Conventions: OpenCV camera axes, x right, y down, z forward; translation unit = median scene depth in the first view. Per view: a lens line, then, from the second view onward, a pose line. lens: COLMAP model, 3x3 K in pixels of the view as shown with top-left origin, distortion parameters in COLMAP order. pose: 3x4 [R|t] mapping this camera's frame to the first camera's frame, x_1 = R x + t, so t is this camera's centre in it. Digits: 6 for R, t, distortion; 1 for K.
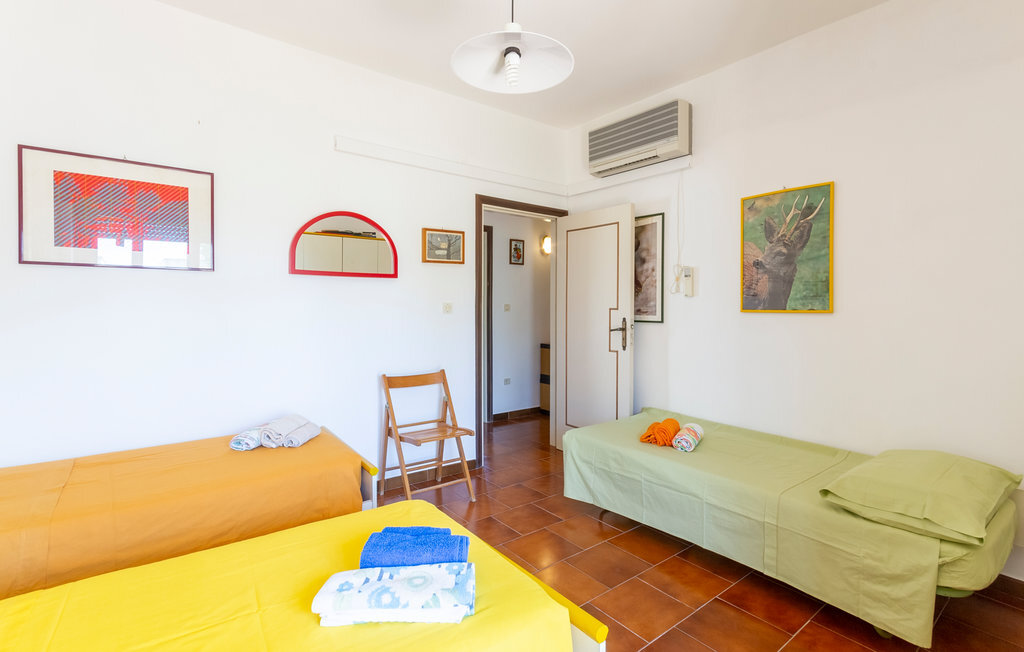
lens RADIAL K [[485.8, 0, 512.2], [0, 485.8, 303.0], [0, 0, 1]] dist [0.001446, 0.000324]
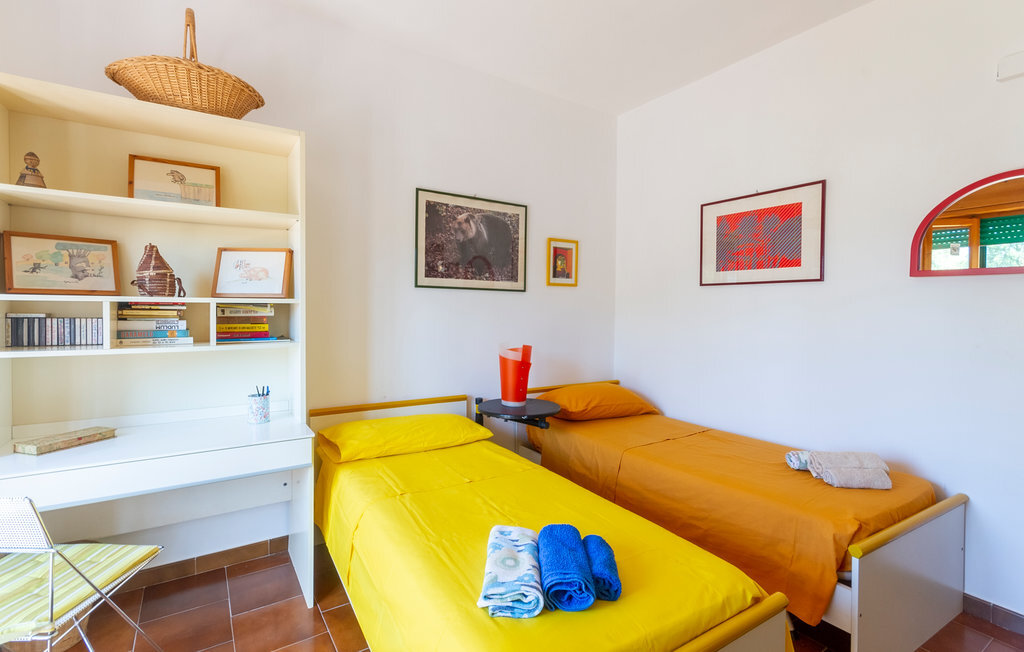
lens RADIAL K [[477.0, 0, 514.0], [0, 477.0, 309.6], [0, 0, 1]] dist [-0.001021, -0.000214]
pose [[-0.075757, -0.003588, -0.997120, 0.432293], [-0.010601, 0.999940, -0.002793, -0.000388], [0.997070, 0.010359, -0.075790, 0.526673]]
